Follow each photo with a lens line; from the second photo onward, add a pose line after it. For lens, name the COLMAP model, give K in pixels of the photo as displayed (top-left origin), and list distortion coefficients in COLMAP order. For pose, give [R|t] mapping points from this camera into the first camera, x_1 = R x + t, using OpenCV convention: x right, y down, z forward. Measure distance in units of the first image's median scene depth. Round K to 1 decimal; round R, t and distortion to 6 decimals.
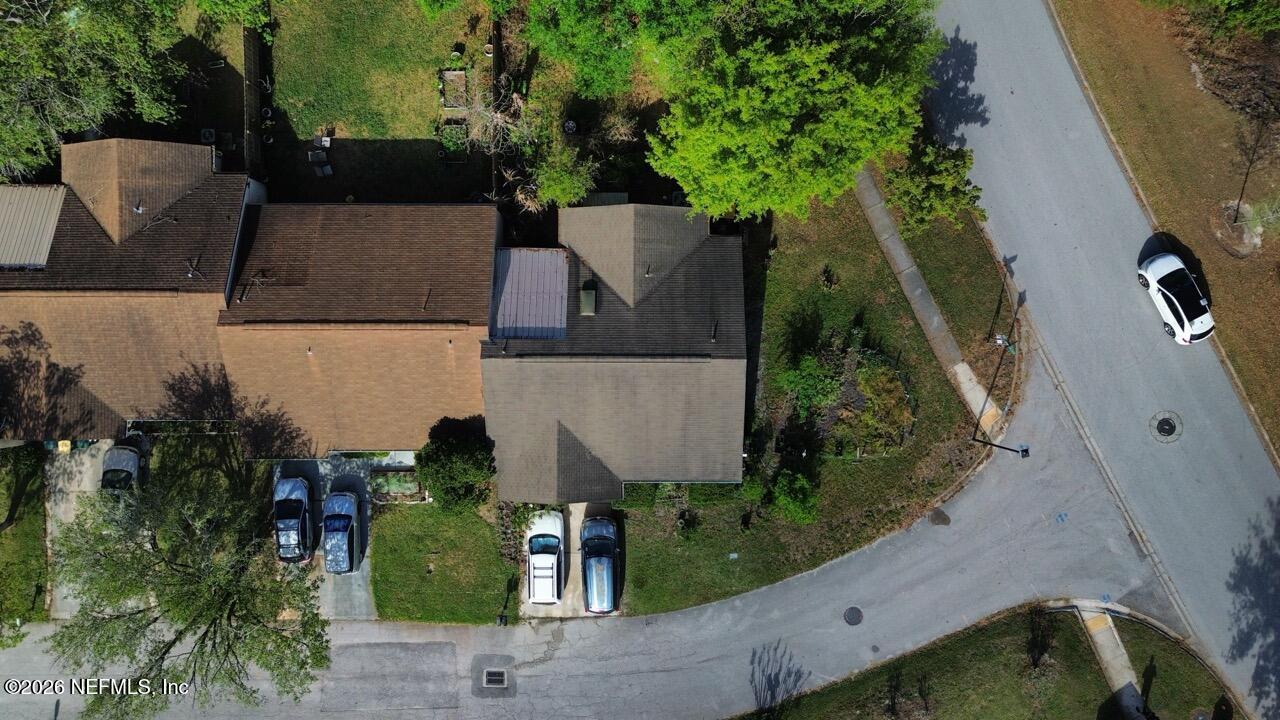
lens RADIAL K [[510.2, 0, 644.6], [0, 510.2, 361.1], [0, 0, 1]] dist [-0.001079, -0.000236]
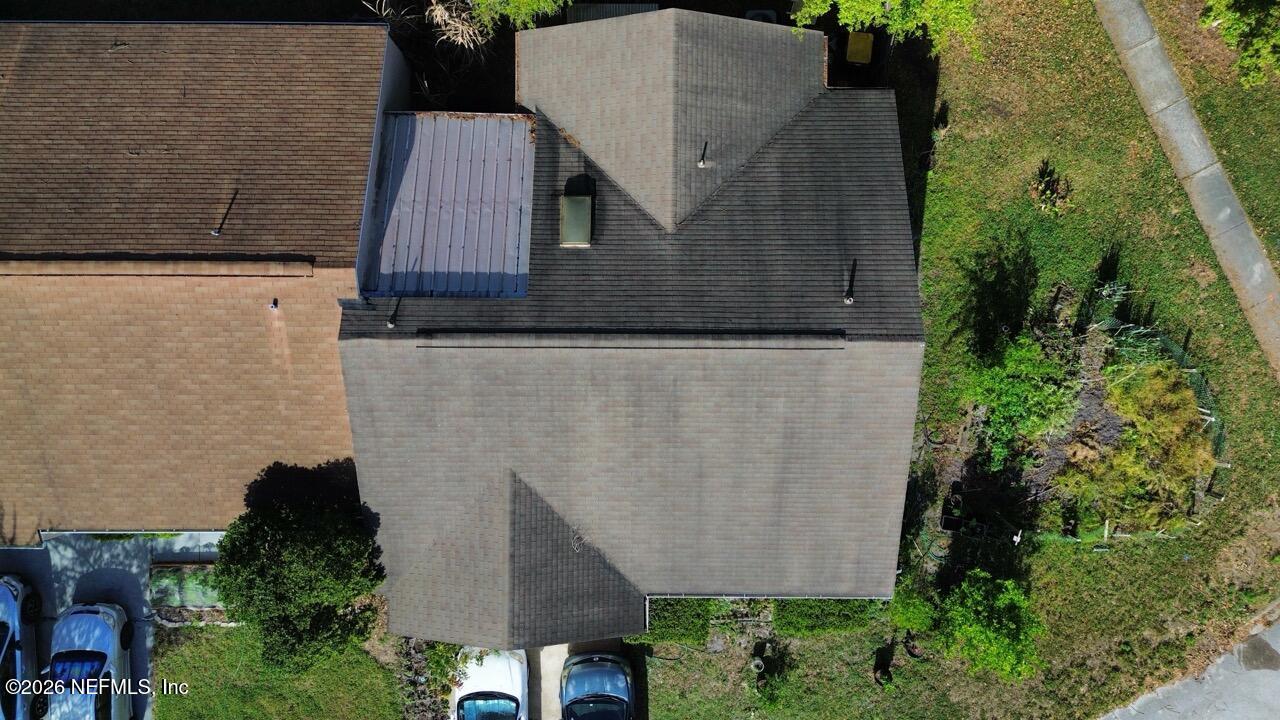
lens RADIAL K [[510.2, 0, 635.3], [0, 510.2, 363.4], [0, 0, 1]] dist [-0.001079, -0.000236]
pose [[0.999989, 0.002210, 0.004026, -0.055832], [-0.002214, 0.999997, 0.000935, 0.014896], [-0.004024, -0.000944, 0.999991, 0.511875]]
